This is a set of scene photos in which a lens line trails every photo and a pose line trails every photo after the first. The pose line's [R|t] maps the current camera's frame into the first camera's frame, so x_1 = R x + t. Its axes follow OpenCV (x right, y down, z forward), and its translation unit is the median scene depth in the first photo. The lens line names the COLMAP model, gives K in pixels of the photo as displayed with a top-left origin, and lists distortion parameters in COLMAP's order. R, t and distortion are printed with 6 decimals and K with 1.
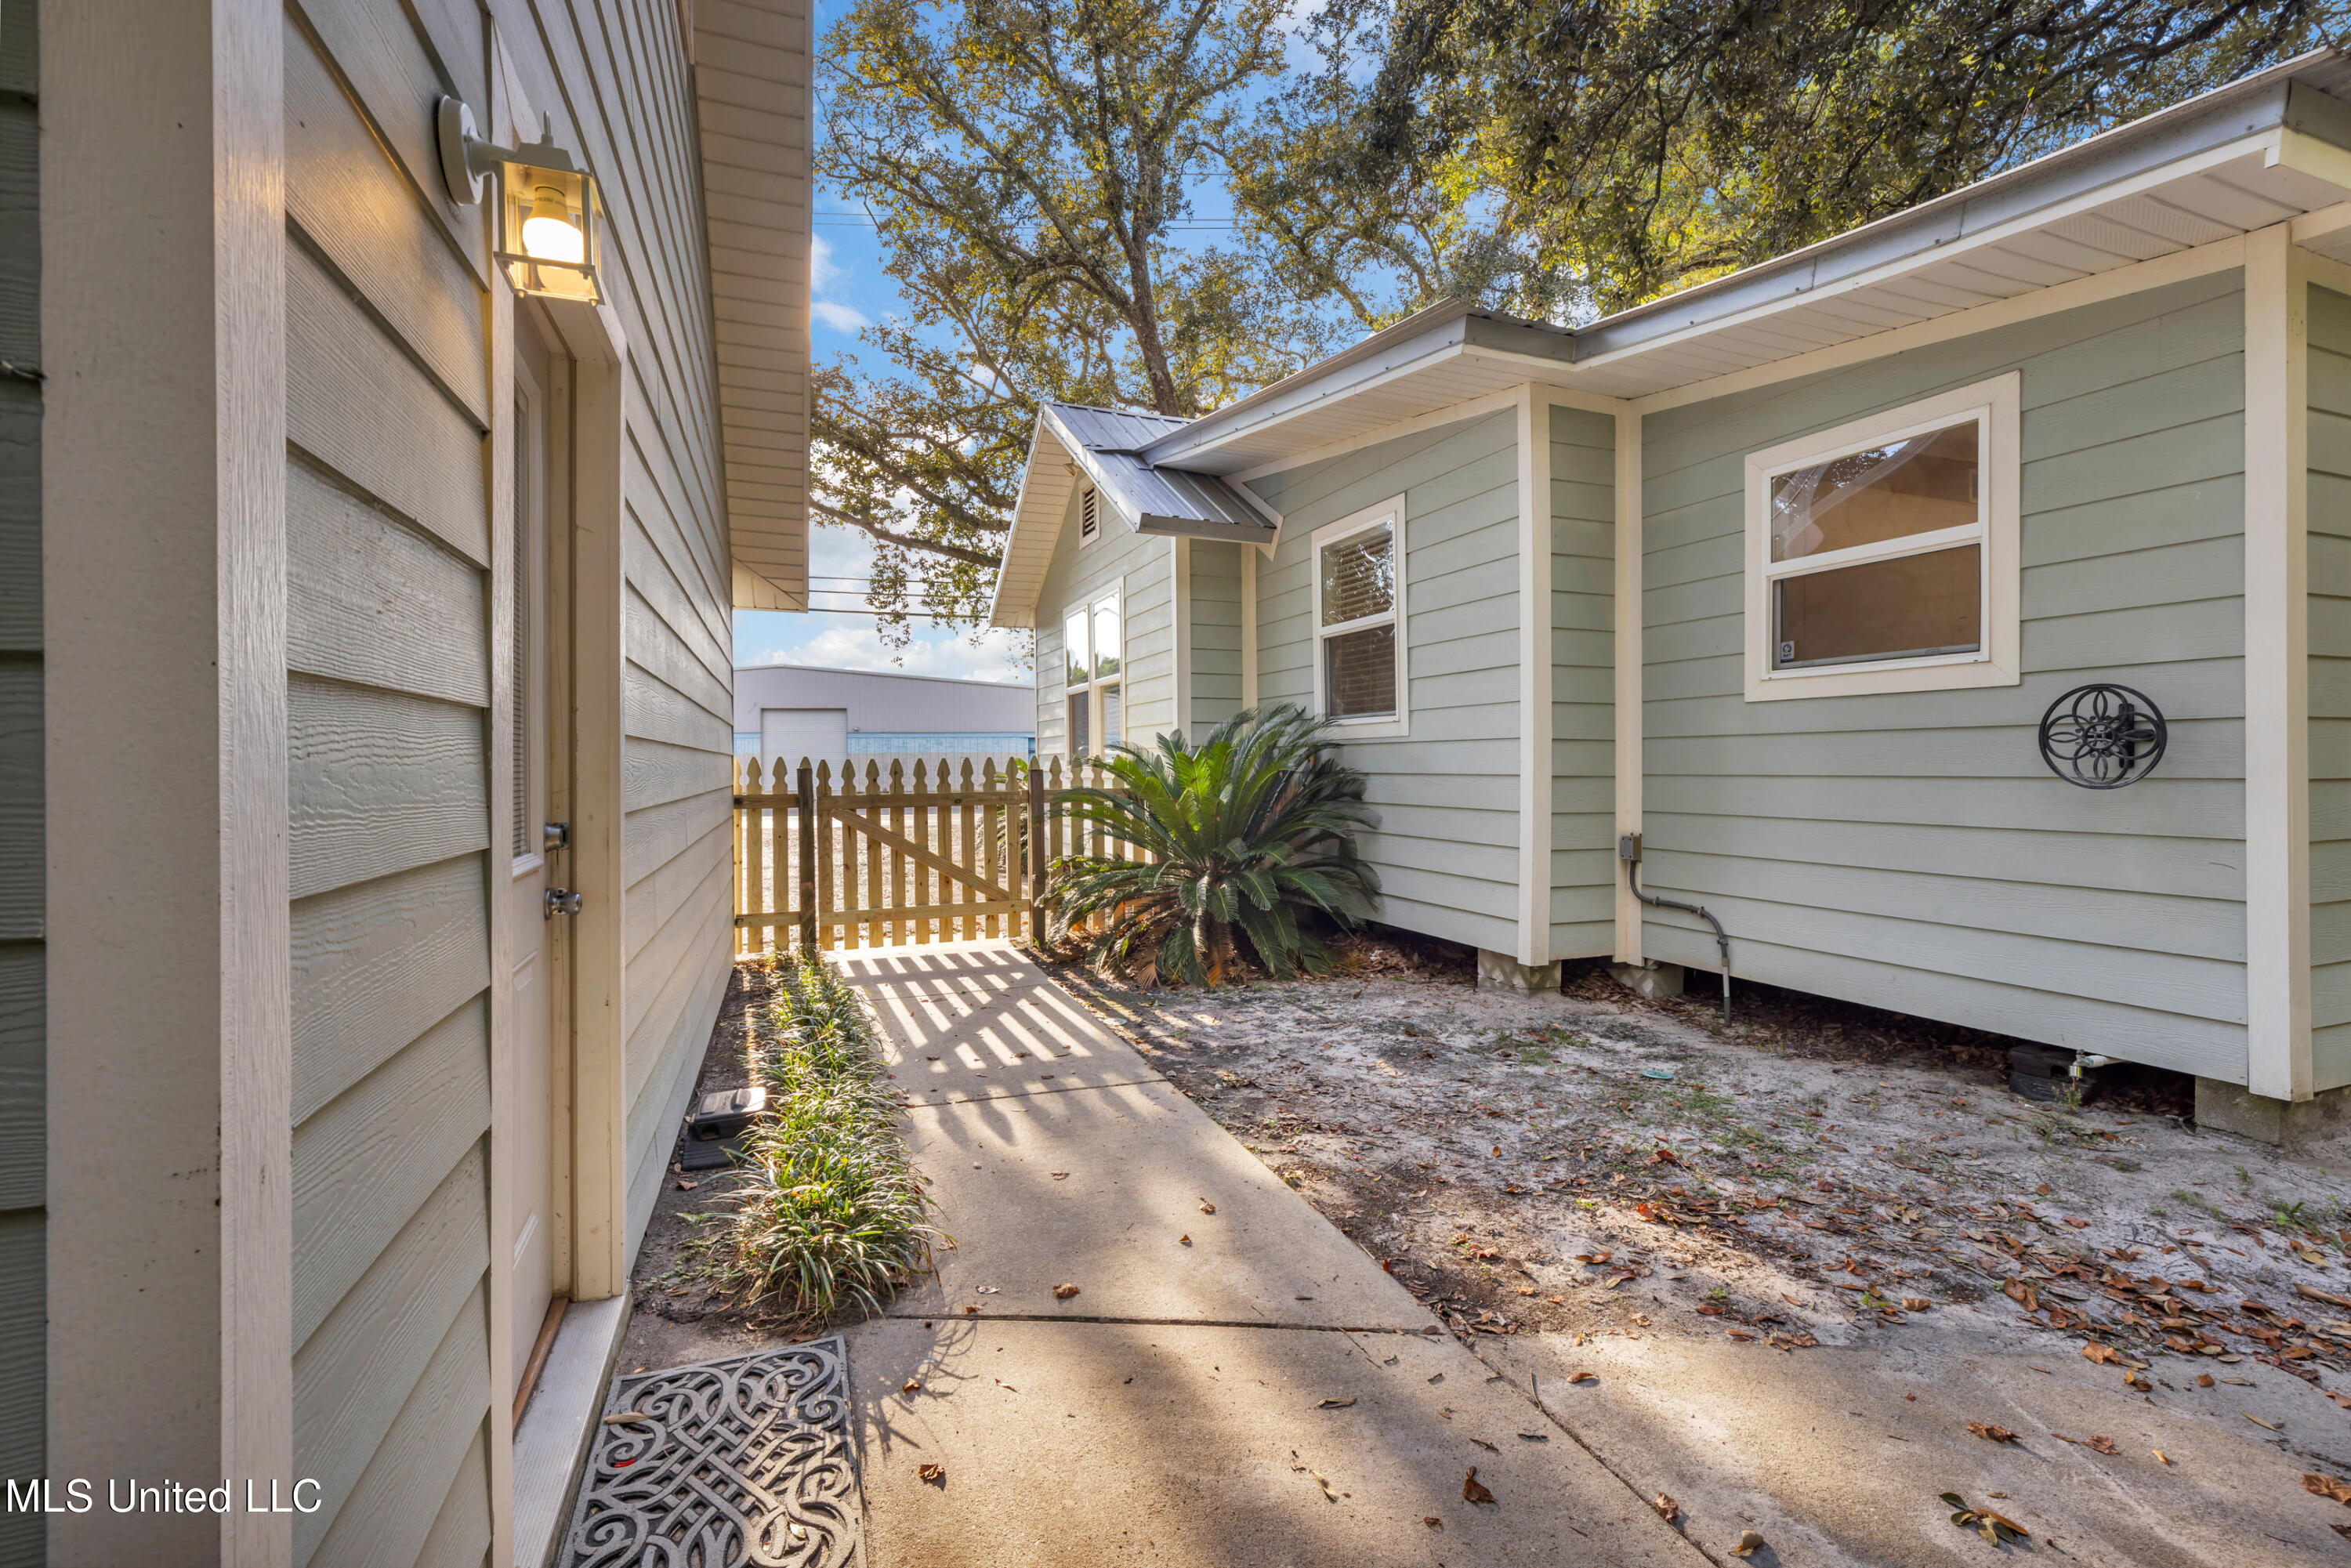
lens RADIAL K [[1060.5, 0, 1184.1], [0, 1060.5, 777.2], [0, 0, 1]] dist [0.008410, -0.000464]
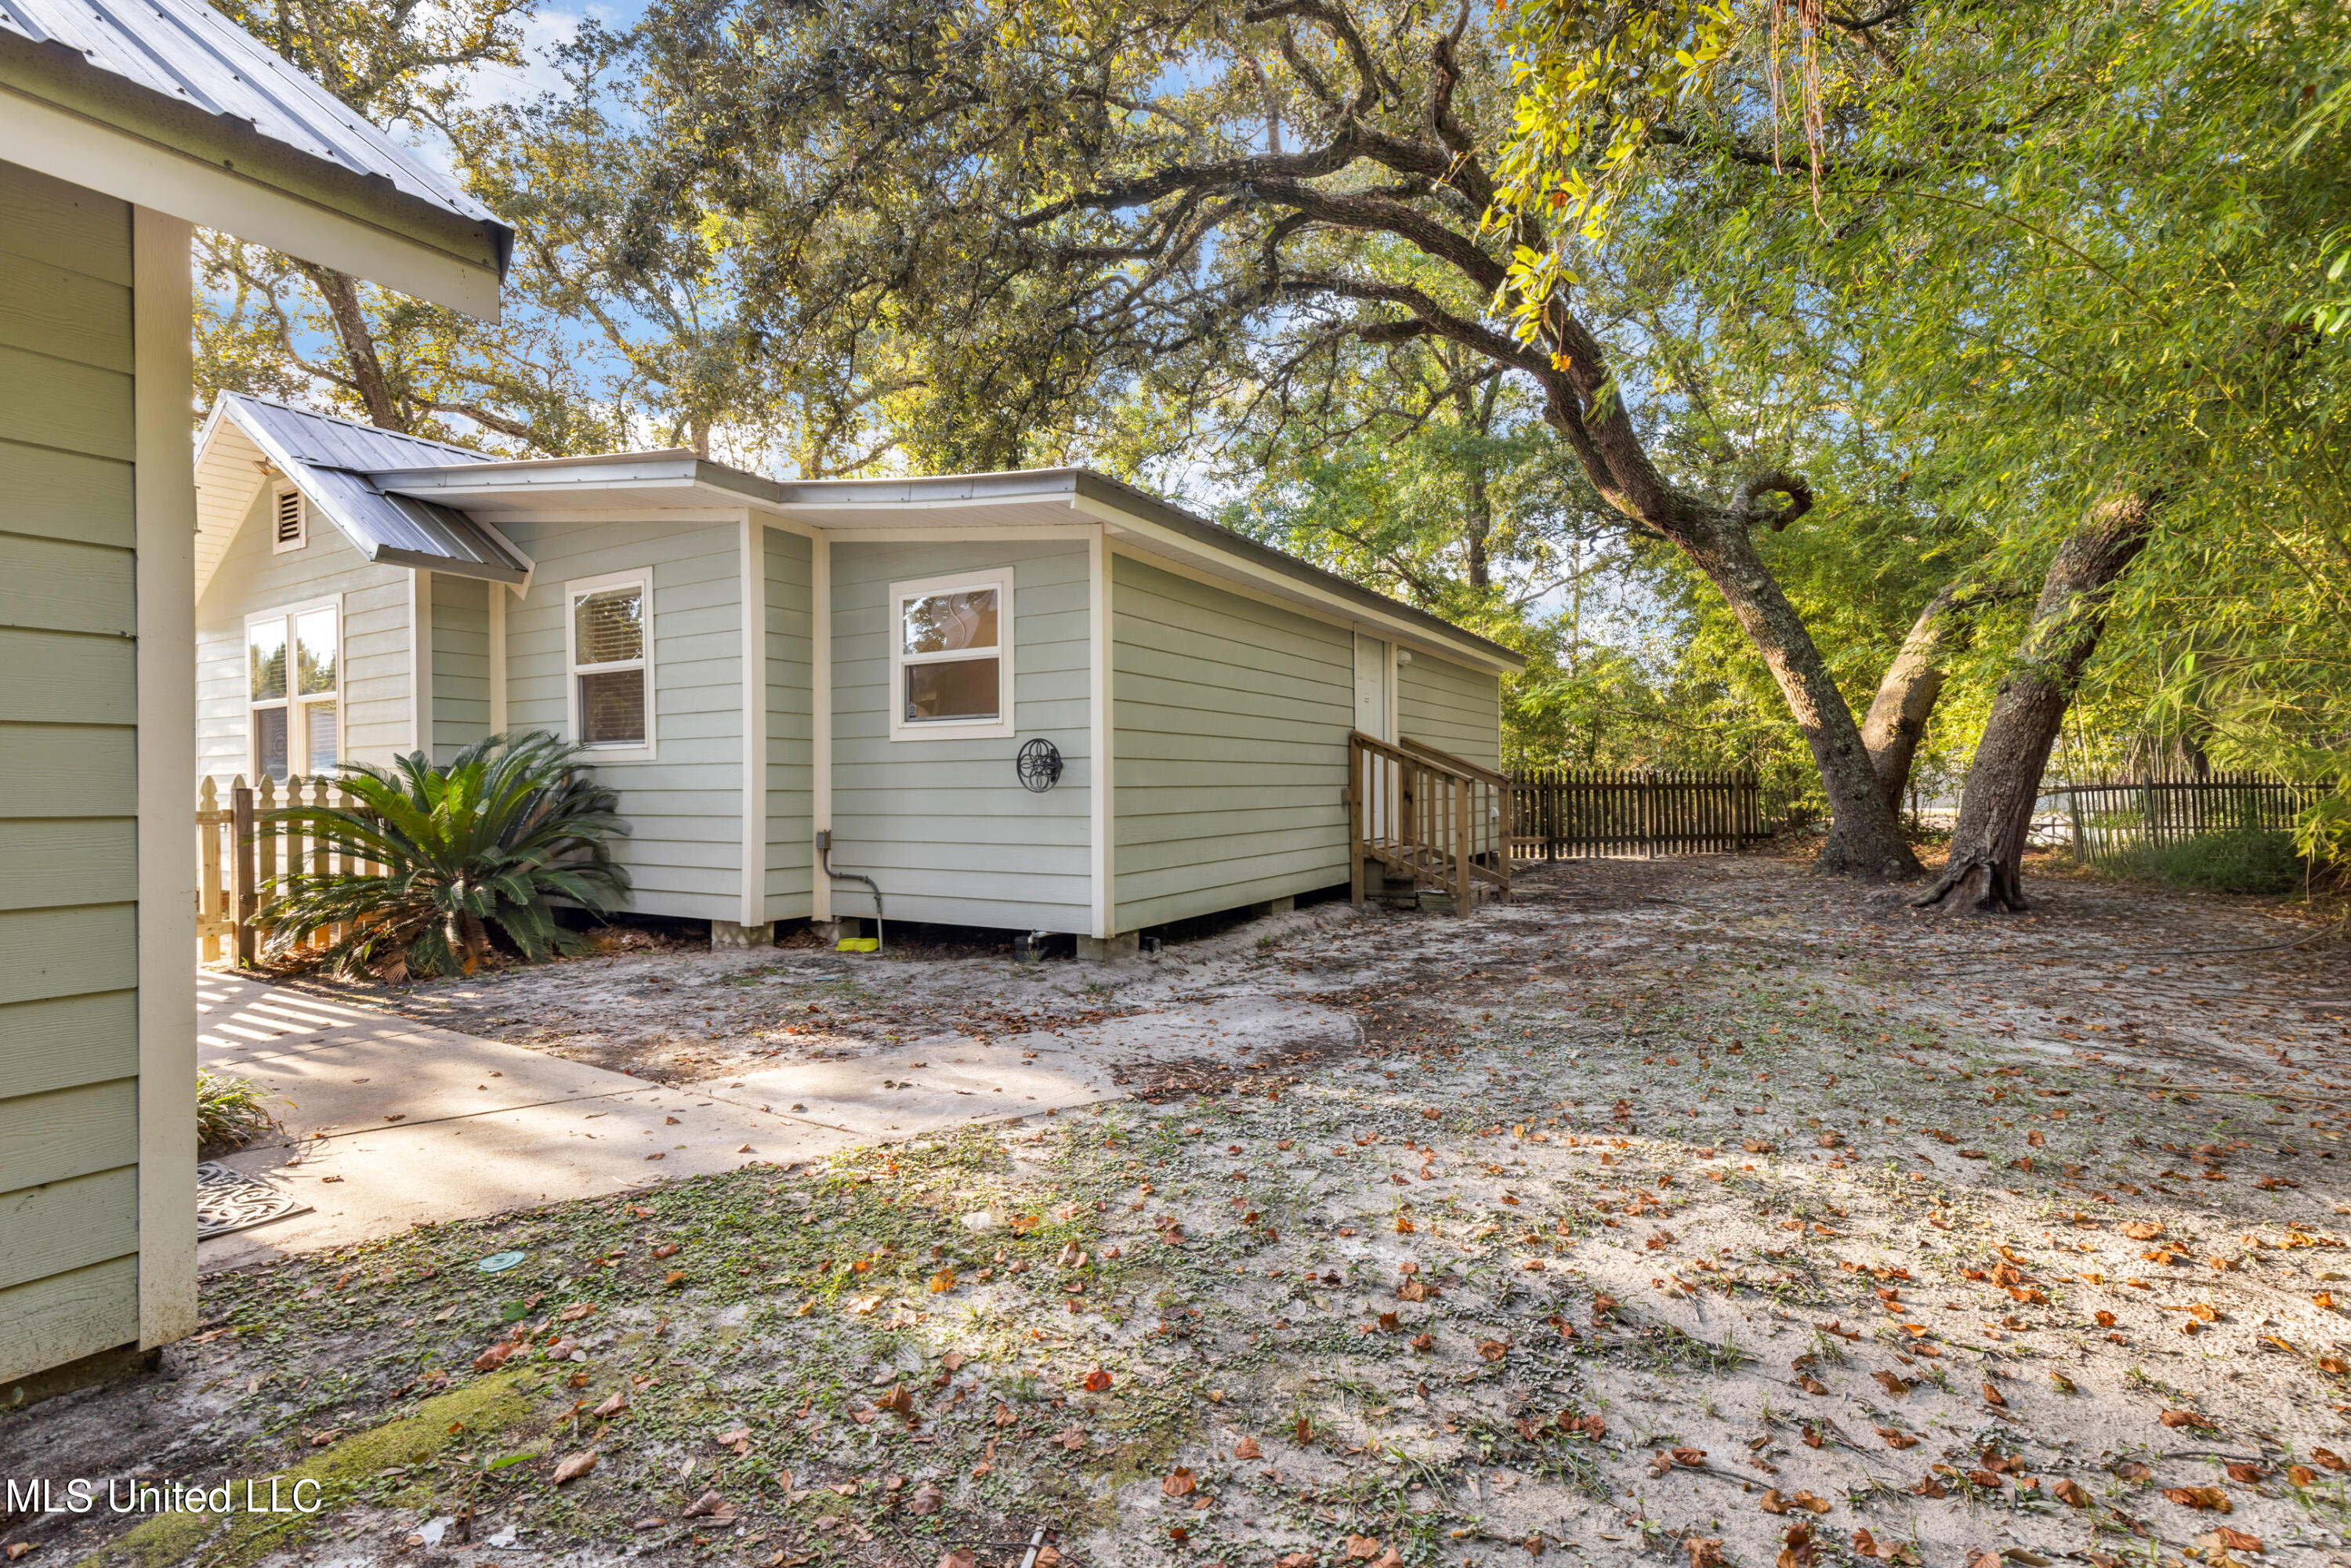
lens RADIAL K [[1060.5, 0, 1184.1], [0, 1060.5, 777.2], [0, 0, 1]] dist [0.008410, -0.000464]
pose [[0.792376, 0.004446, 0.610016, -0.061678], [0.010648, 0.999720, -0.021118, 0.014916], [-0.609940, 0.023229, 0.792107, -0.385592]]
